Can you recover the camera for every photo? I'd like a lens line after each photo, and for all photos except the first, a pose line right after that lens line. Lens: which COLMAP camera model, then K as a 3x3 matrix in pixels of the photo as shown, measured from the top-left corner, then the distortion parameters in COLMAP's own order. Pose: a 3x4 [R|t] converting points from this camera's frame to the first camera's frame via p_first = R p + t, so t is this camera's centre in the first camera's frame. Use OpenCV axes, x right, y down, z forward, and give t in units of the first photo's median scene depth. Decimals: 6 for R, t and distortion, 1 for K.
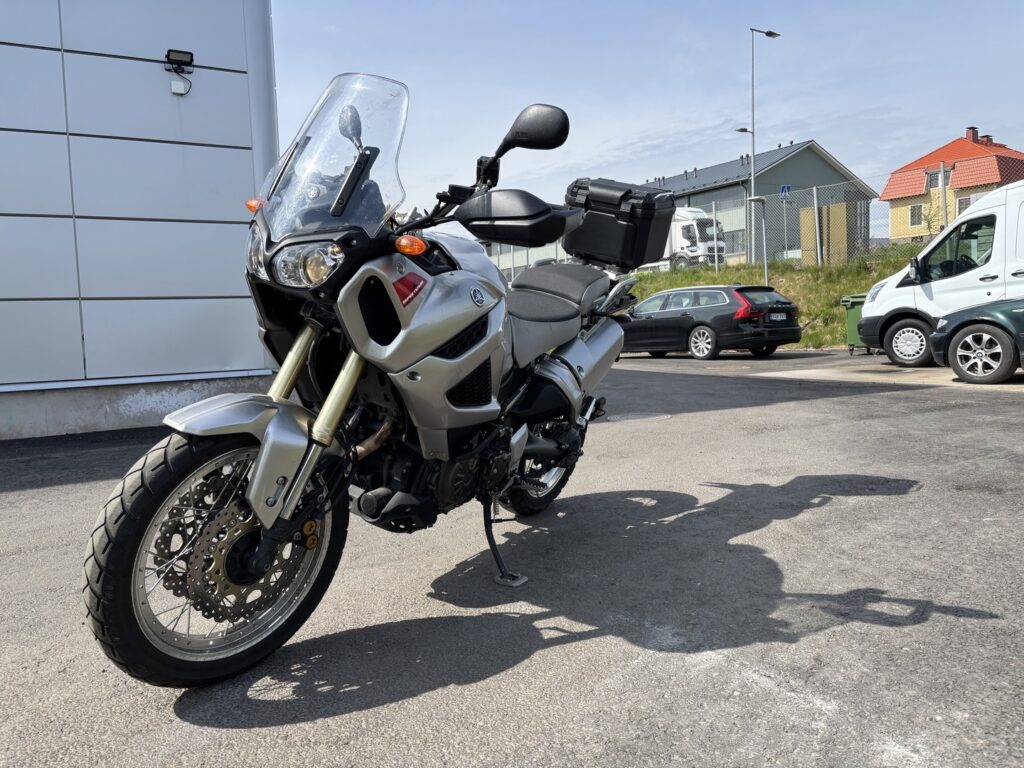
lens RADIAL K [[781.5, 0, 512.0], [0, 781.5, 384.0], [0, 0, 1]] dist [0.031898, -0.029652]
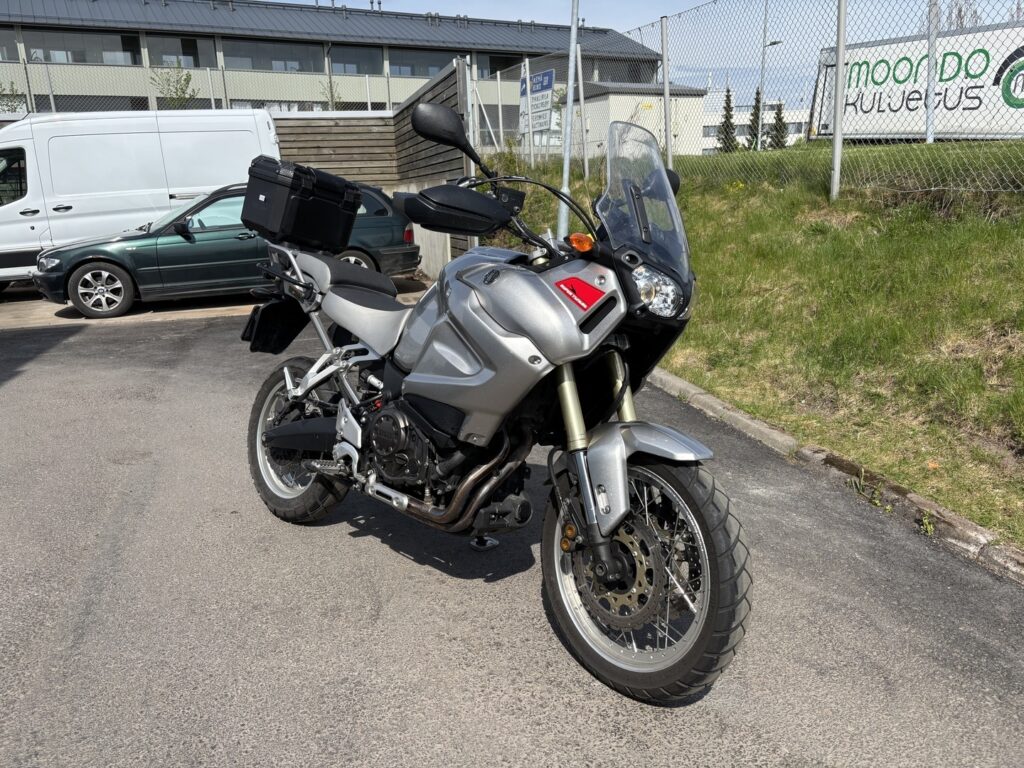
lens RADIAL K [[782.0, 0, 512.5], [0, 782.0, 389.0], [0, 0, 1]] dist [0.046235, -0.051254]
pose [[0.221309, -0.210982, 0.952108, -1.105356], [0.099412, 0.976111, 0.193194, -0.199378], [-0.970123, 0.051895, 0.236997, 0.733727]]
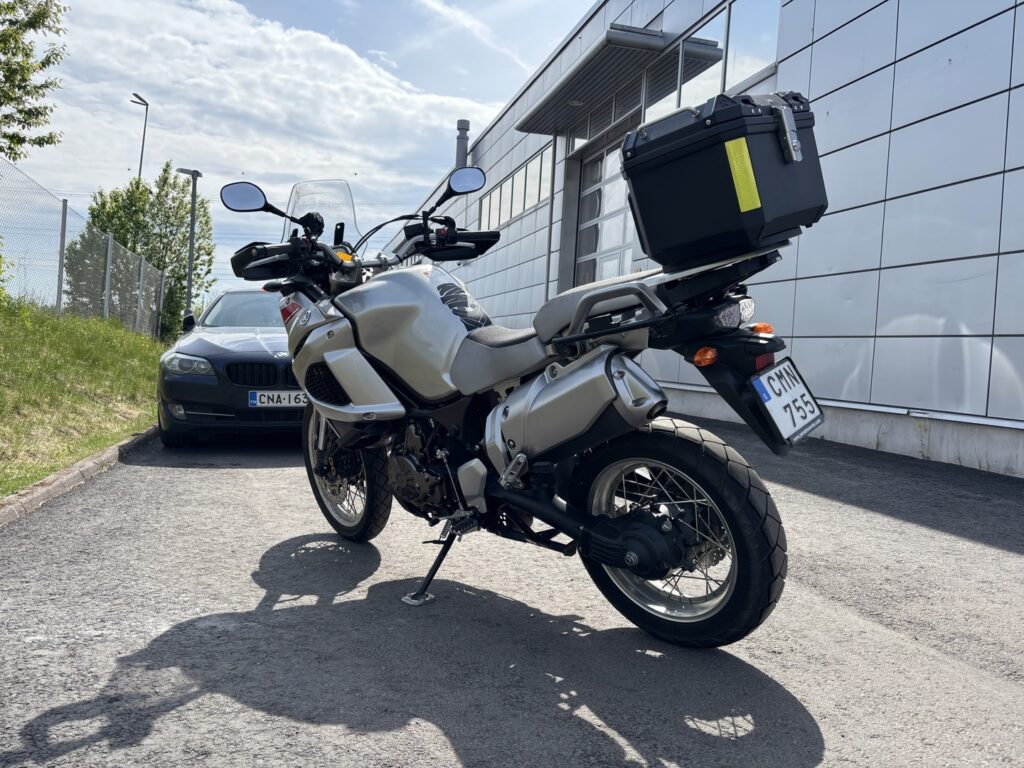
lens RADIAL K [[764.9, 0, 512.0], [0, 764.9, 384.0], [0, 0, 1]] dist [0.005549, -0.064068]
pose [[-0.228411, 0.058053, -0.971832, 0.969909], [-0.136952, 0.986379, 0.091110, -0.134295], [0.963884, 0.153905, -0.217350, 1.382526]]
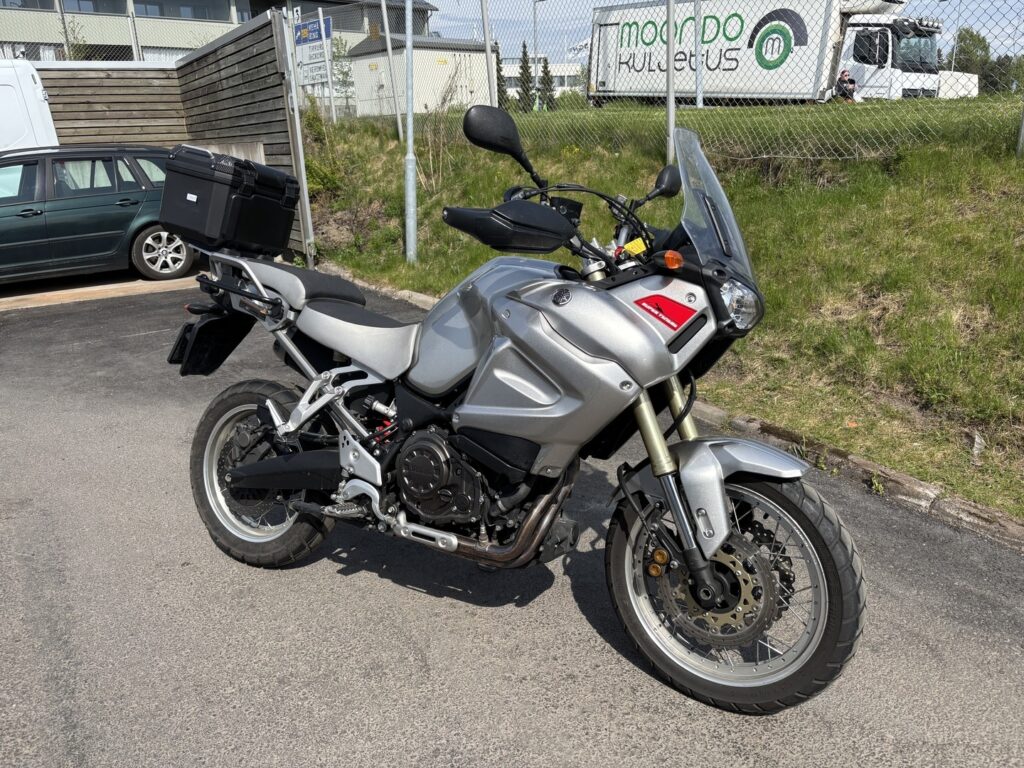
lens RADIAL K [[781.5, 0, 512.0], [0, 781.5, 384.0], [0, 0, 1]] dist [0.031898, -0.029652]
pose [[-0.058545, -0.268104, 0.961609, -1.046996], [0.116145, 0.954891, 0.273302, -0.297069], [-0.991505, 0.127687, -0.024766, 1.043744]]
